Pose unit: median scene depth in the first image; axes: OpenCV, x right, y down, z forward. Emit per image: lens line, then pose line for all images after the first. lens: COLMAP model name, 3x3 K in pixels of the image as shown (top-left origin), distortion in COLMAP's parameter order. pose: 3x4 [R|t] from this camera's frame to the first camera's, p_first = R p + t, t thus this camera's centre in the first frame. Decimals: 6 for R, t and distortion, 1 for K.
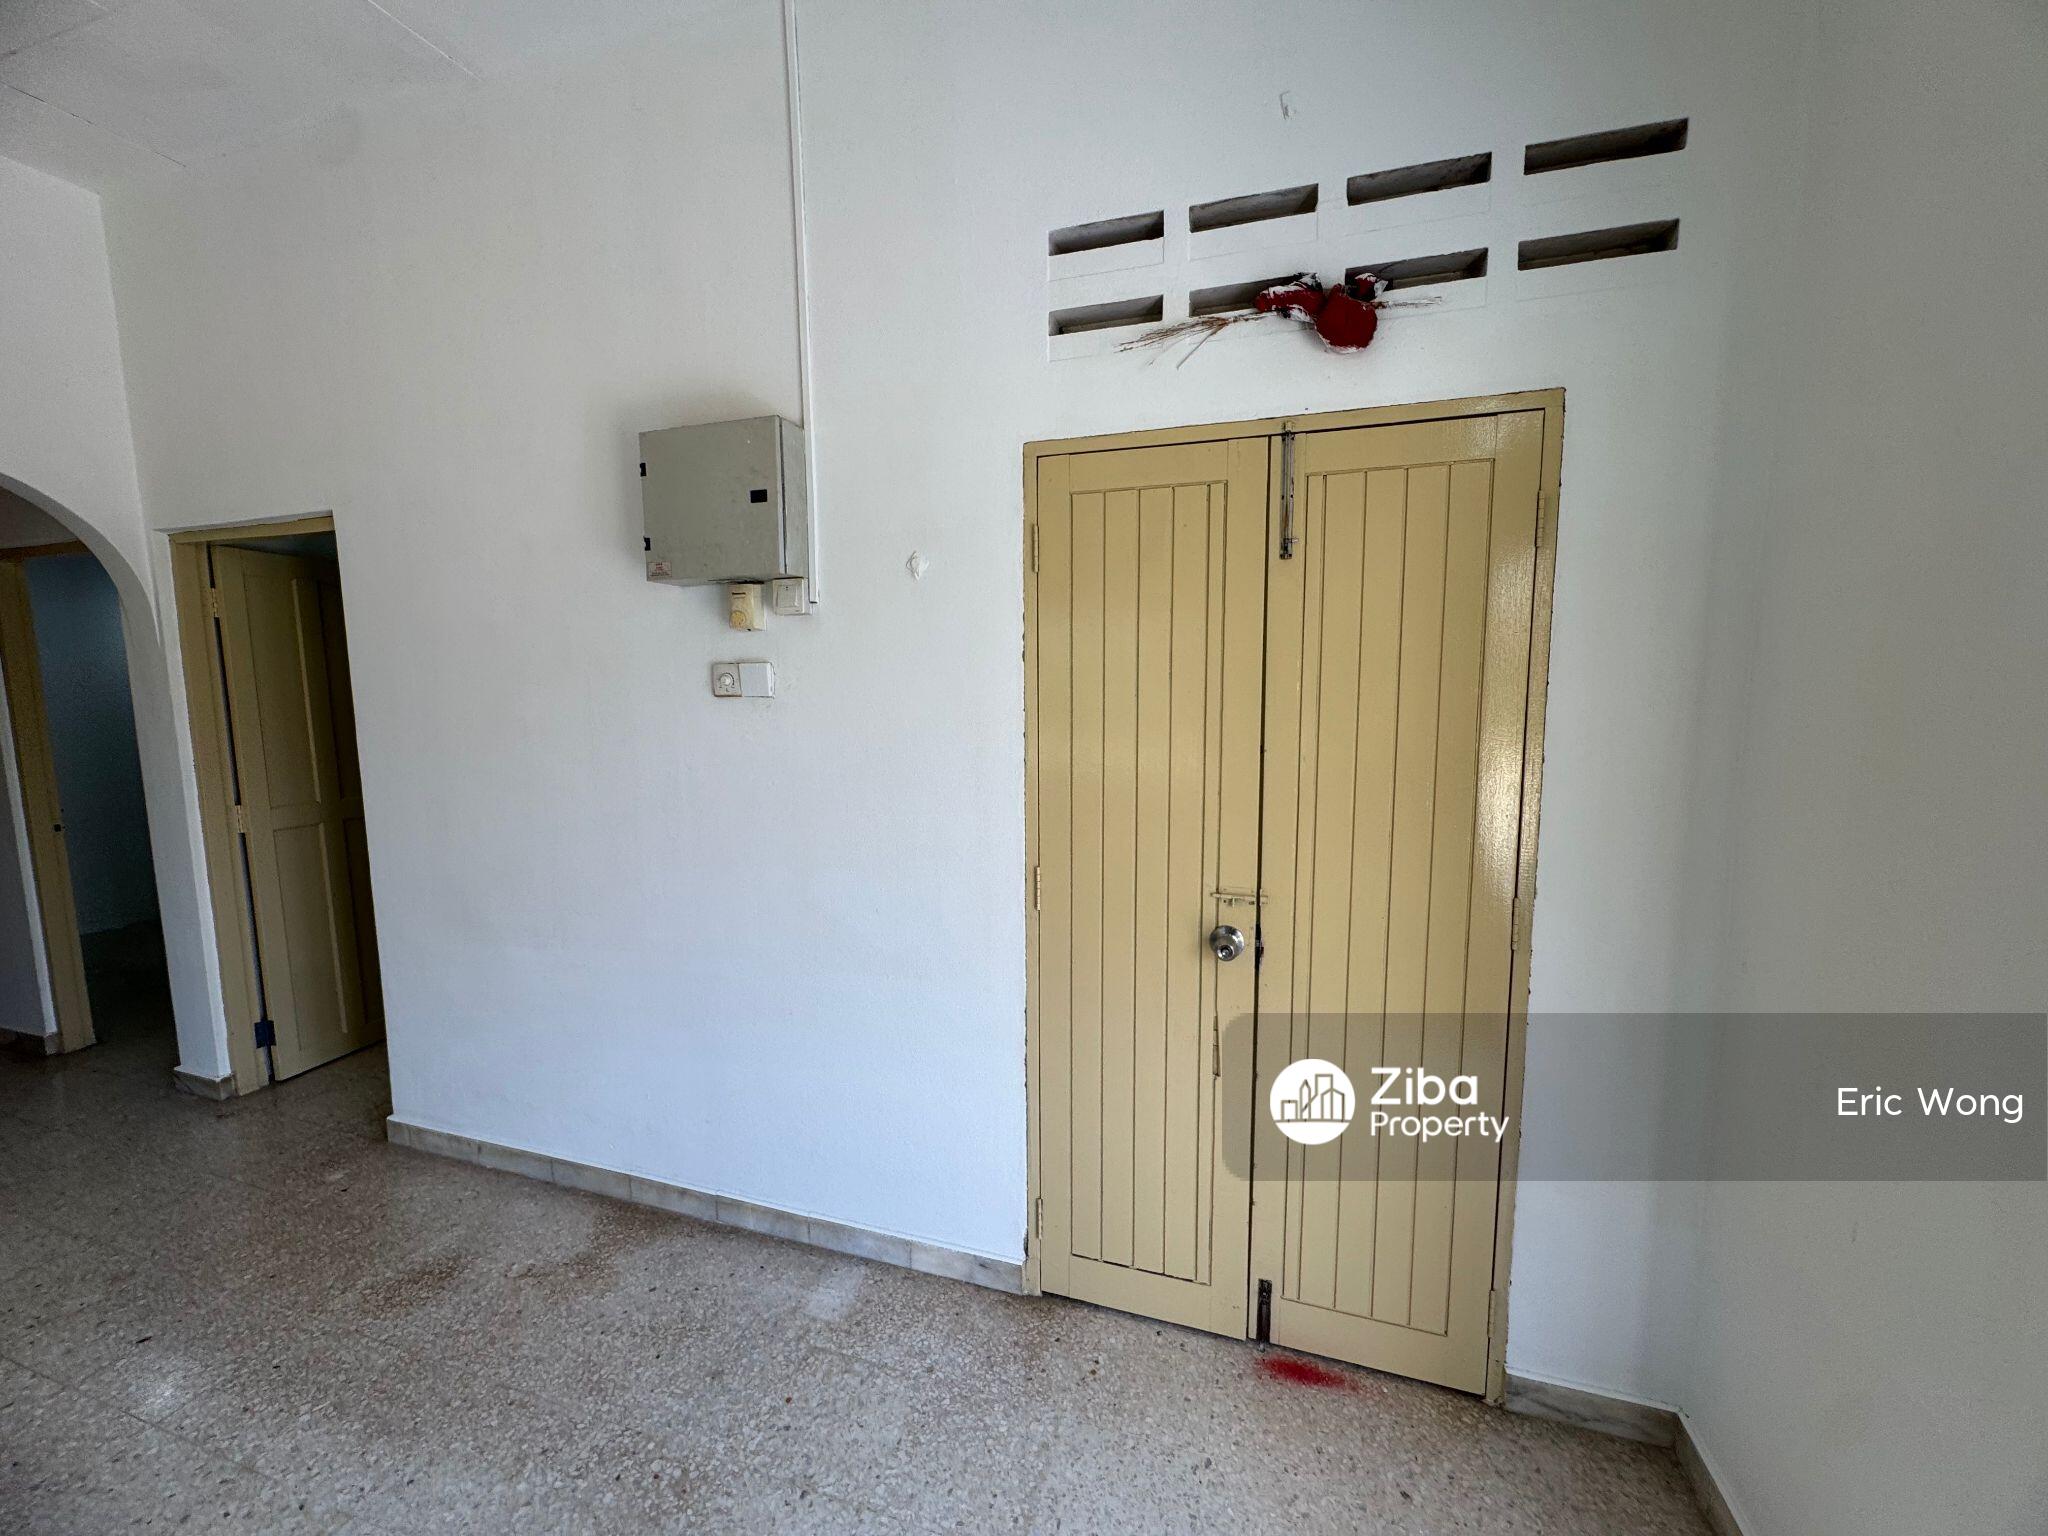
lens RADIAL K [[818.5, 0, 1020.6], [0, 818.5, 763.8], [0, 0, 1]] dist [-0.002795, -0.000219]
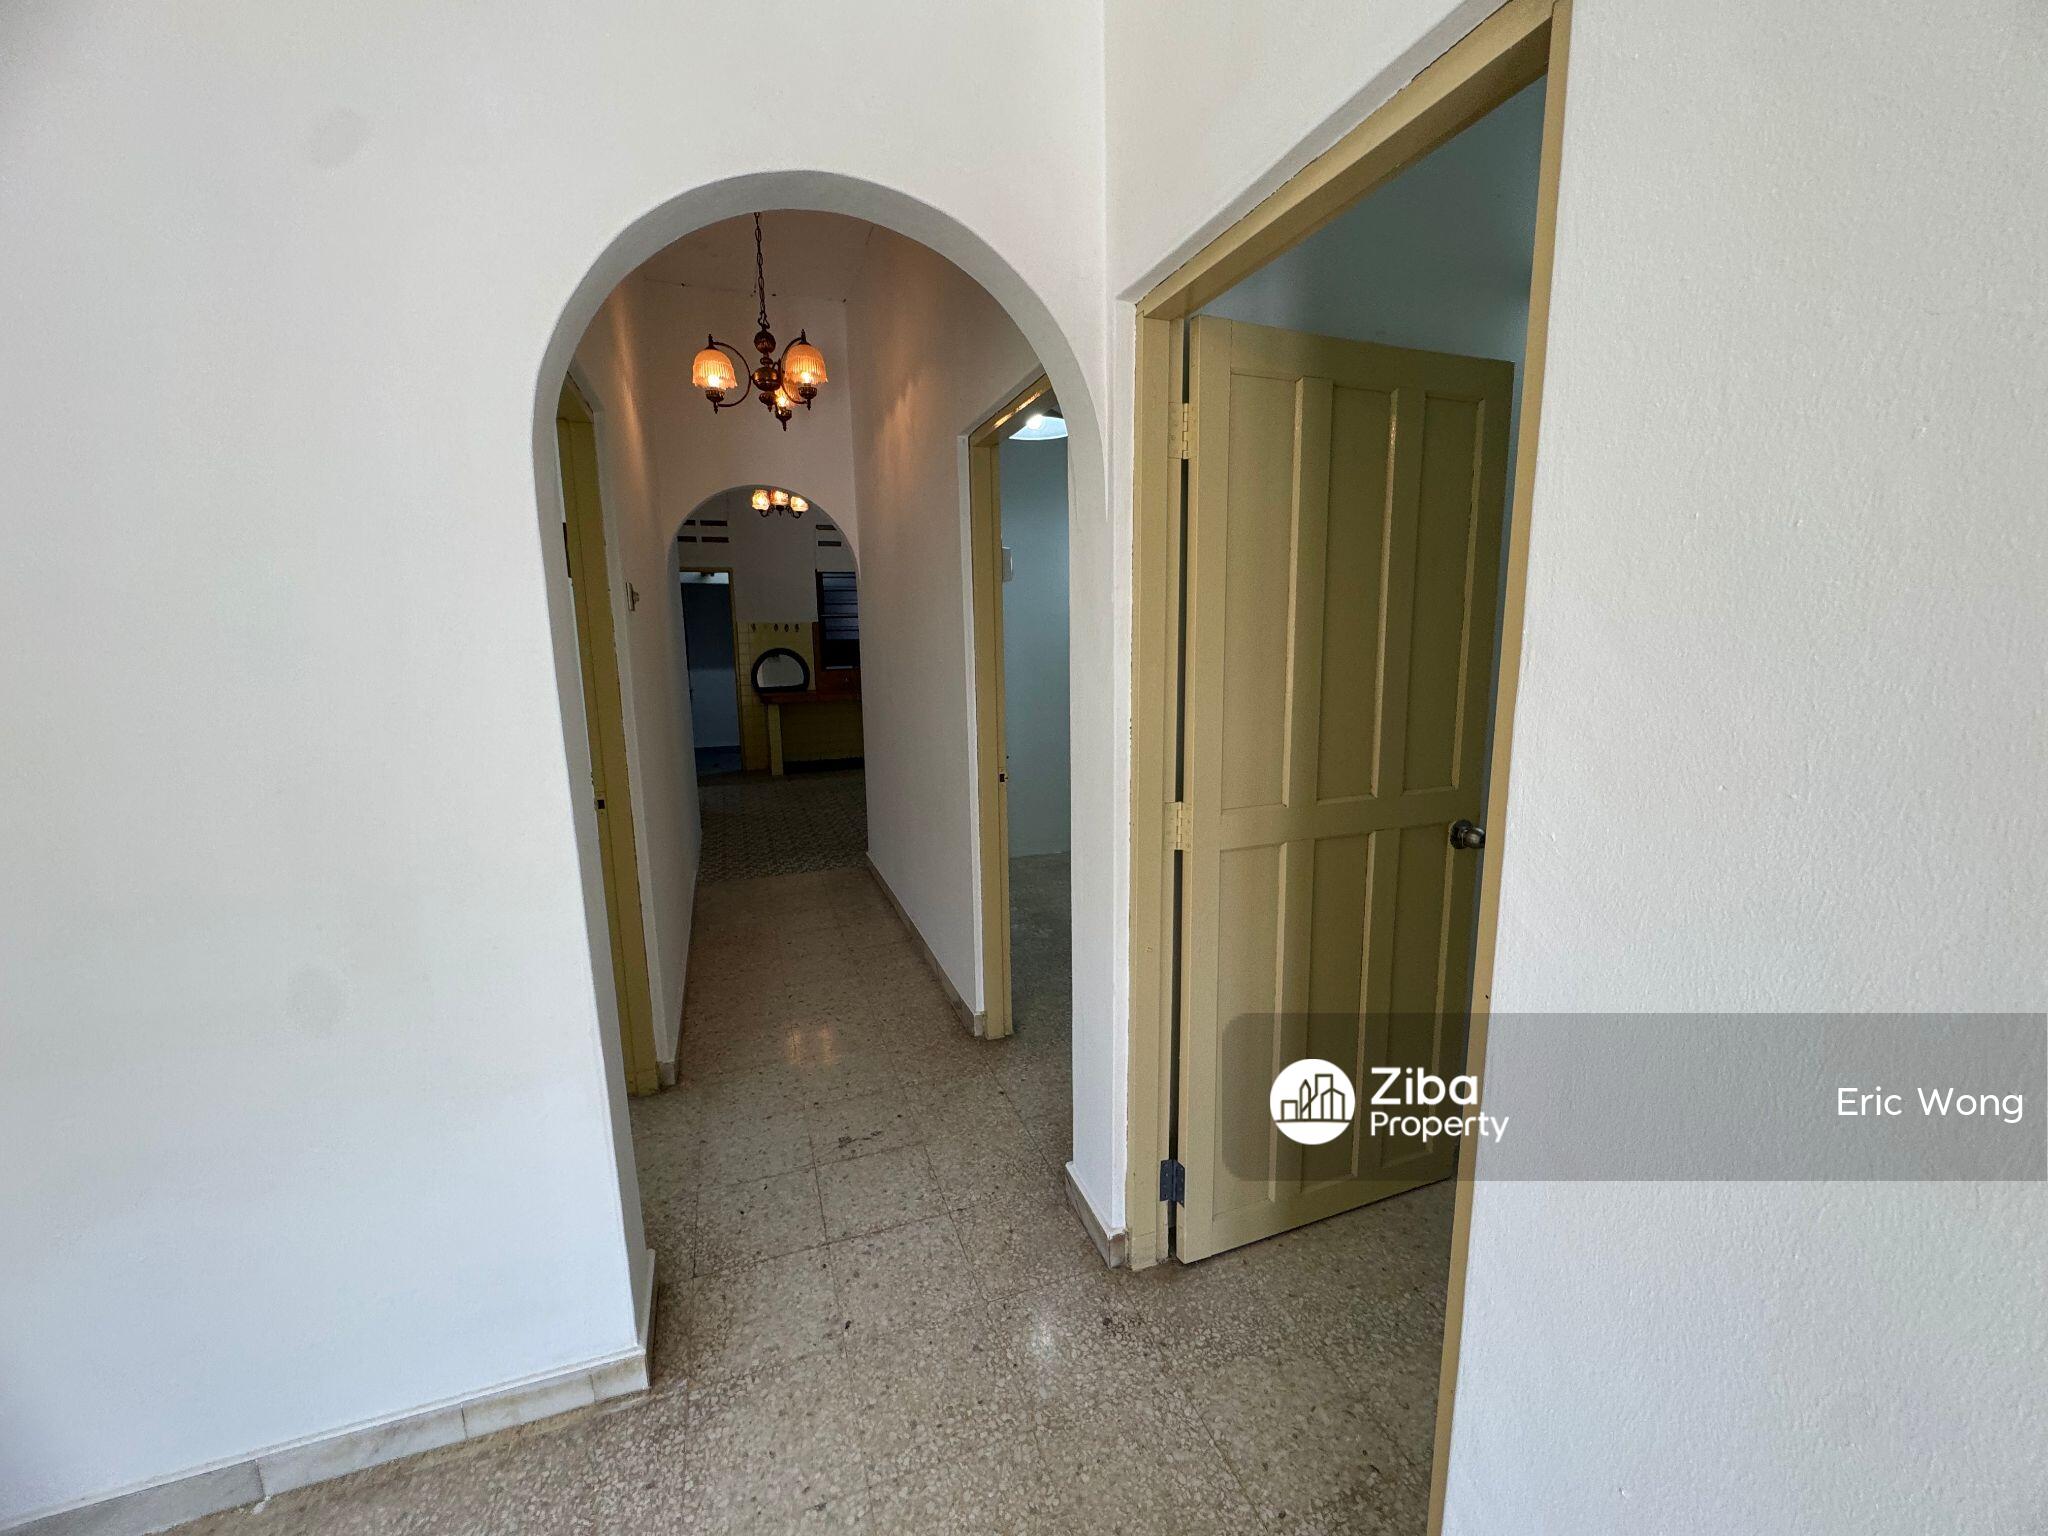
lens RADIAL K [[818.5, 0, 1026.4], [0, 818.5, 770.0], [0, 0, 1]] dist [-0.002795, -0.000219]
pose [[0.614447, 0.137065, -0.776961, -0.850553], [-0.079489, 0.990537, 0.111879, -0.037411], [0.784943, -0.006984, 0.619528, 0.821563]]
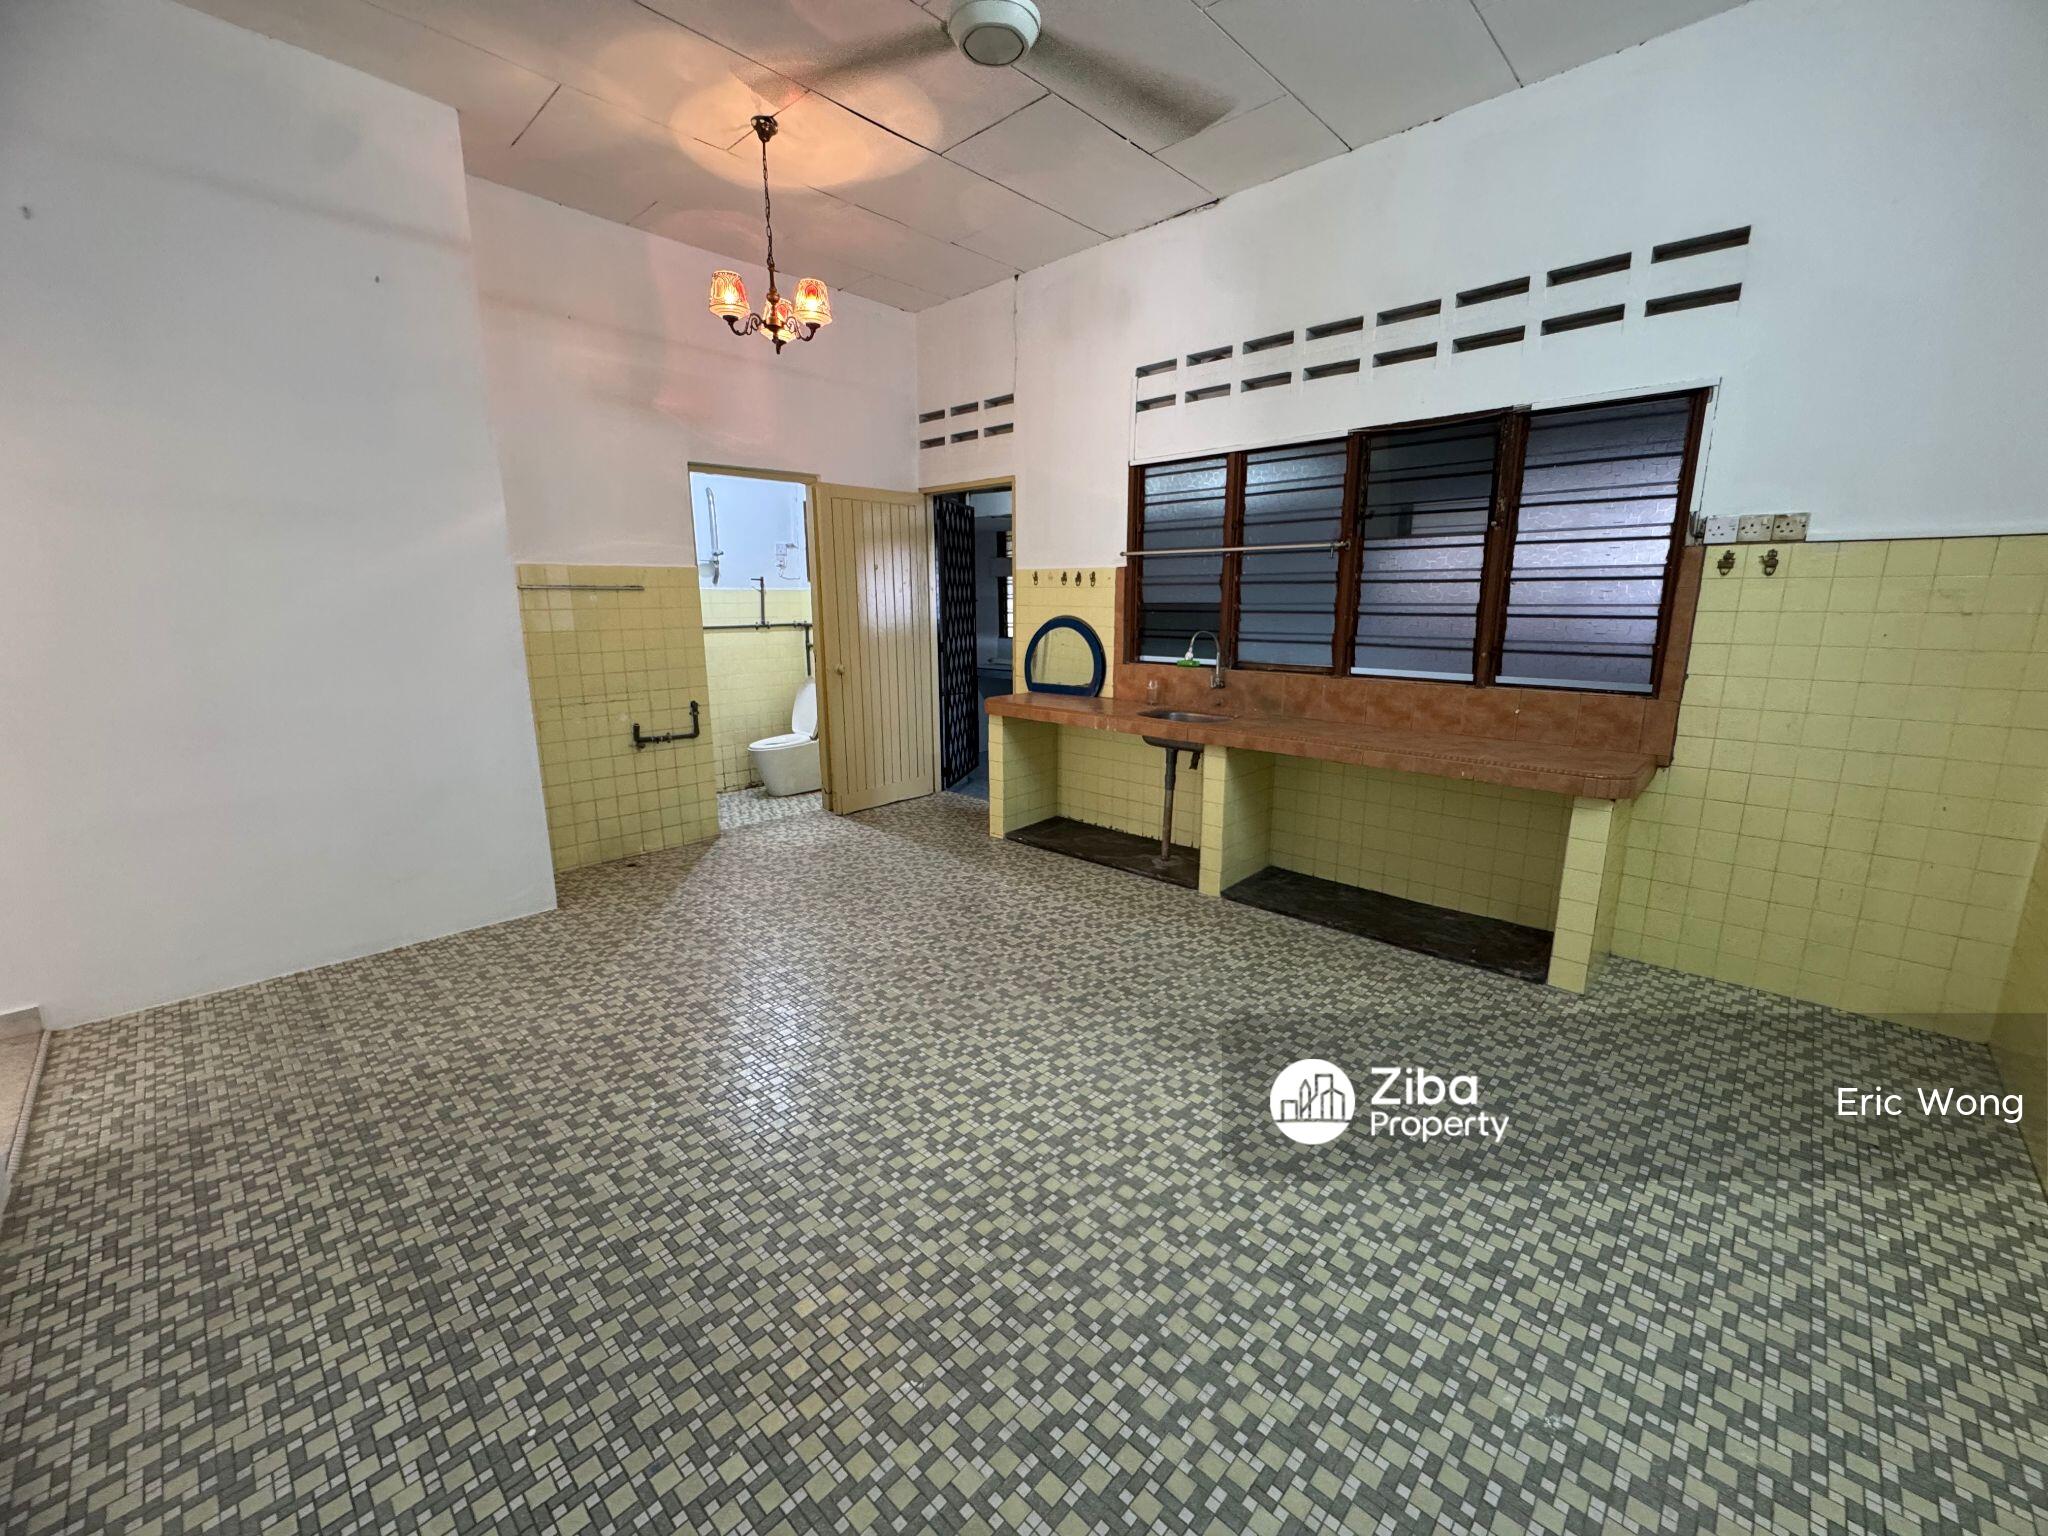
lens RADIAL K [[818.5, 0, 1016.2], [0, 818.5, 766.7], [0, 0, 1]] dist [-0.002795, -0.000219]
pose [[-0.433181, 0.203098, -0.878126, -2.731062], [-0.087422, 0.960219, 0.265211, -0.273039], [0.897057, 0.191651, -0.398193, 3.254540]]
